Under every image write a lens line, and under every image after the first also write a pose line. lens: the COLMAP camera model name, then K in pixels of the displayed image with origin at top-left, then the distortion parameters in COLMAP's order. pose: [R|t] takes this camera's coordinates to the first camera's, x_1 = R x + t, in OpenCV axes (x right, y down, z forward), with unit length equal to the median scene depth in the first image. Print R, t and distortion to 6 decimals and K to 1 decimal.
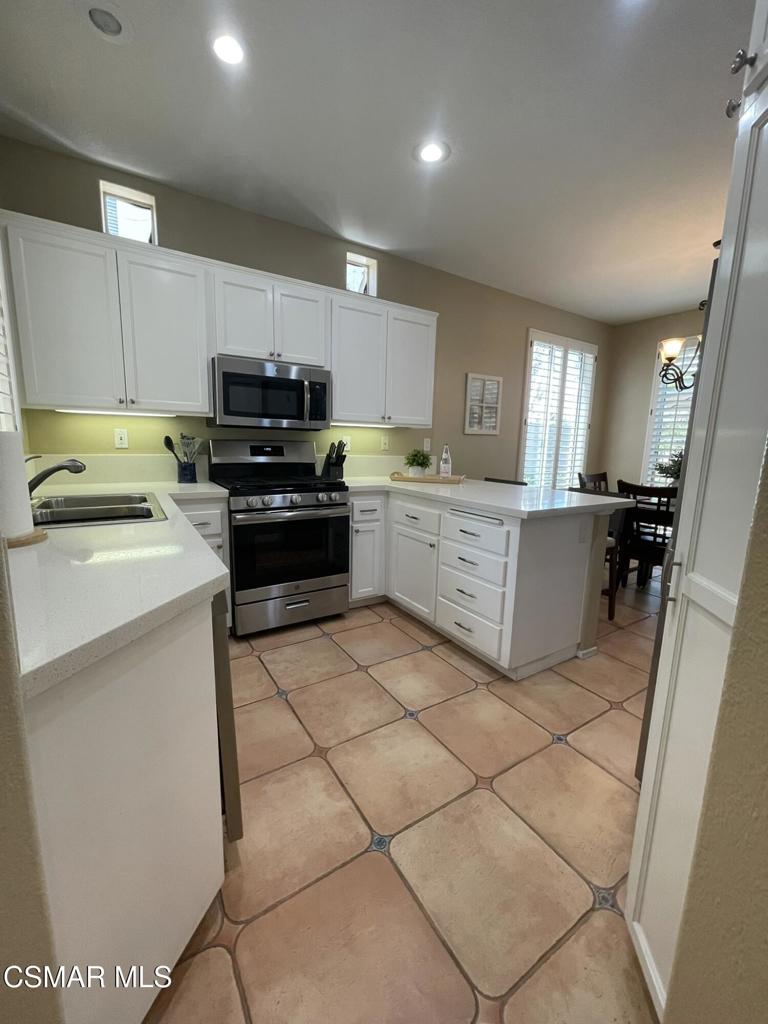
lens RADIAL K [[411.6, 0, 384.0], [0, 411.6, 512.8], [0, 0, 1]] dist [0.000877, -0.000319]
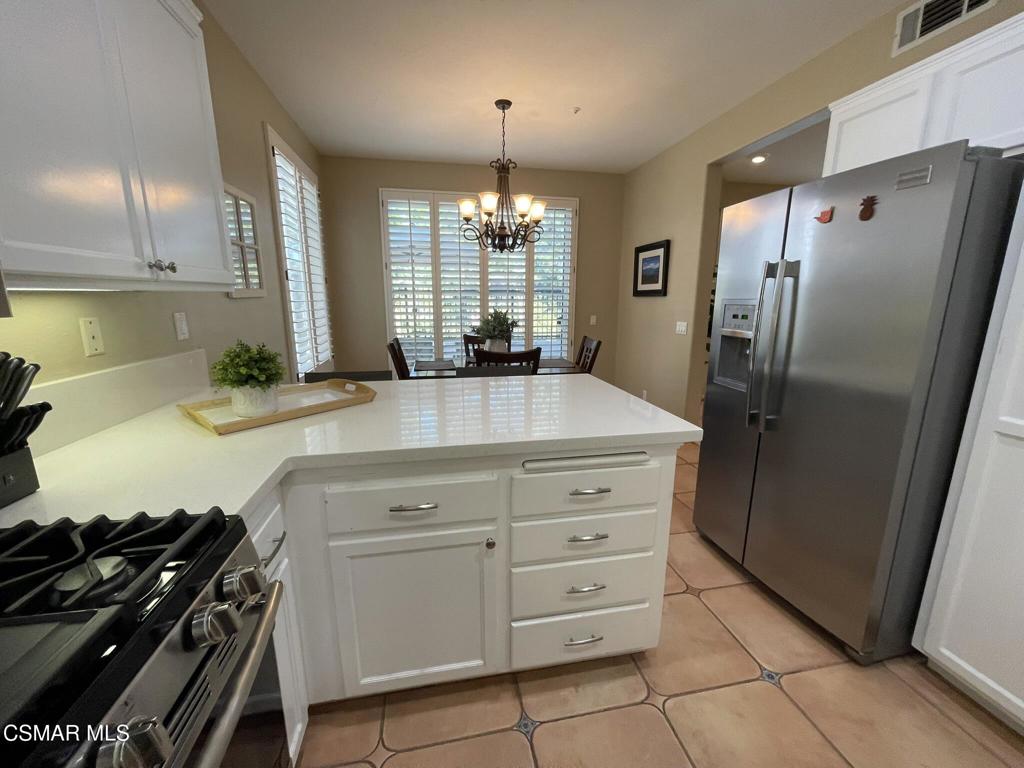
lens RADIAL K [[411.6, 0, 514.8], [0, 411.6, 385.2], [0, 0, 1]] dist [0.000877, -0.000319]
pose [[0.353668, -0.211680, 0.911104, -0.263265], [0.158175, 0.973563, 0.164791, -0.168423], [-0.921900, 0.085832, 0.377801, 0.707555]]
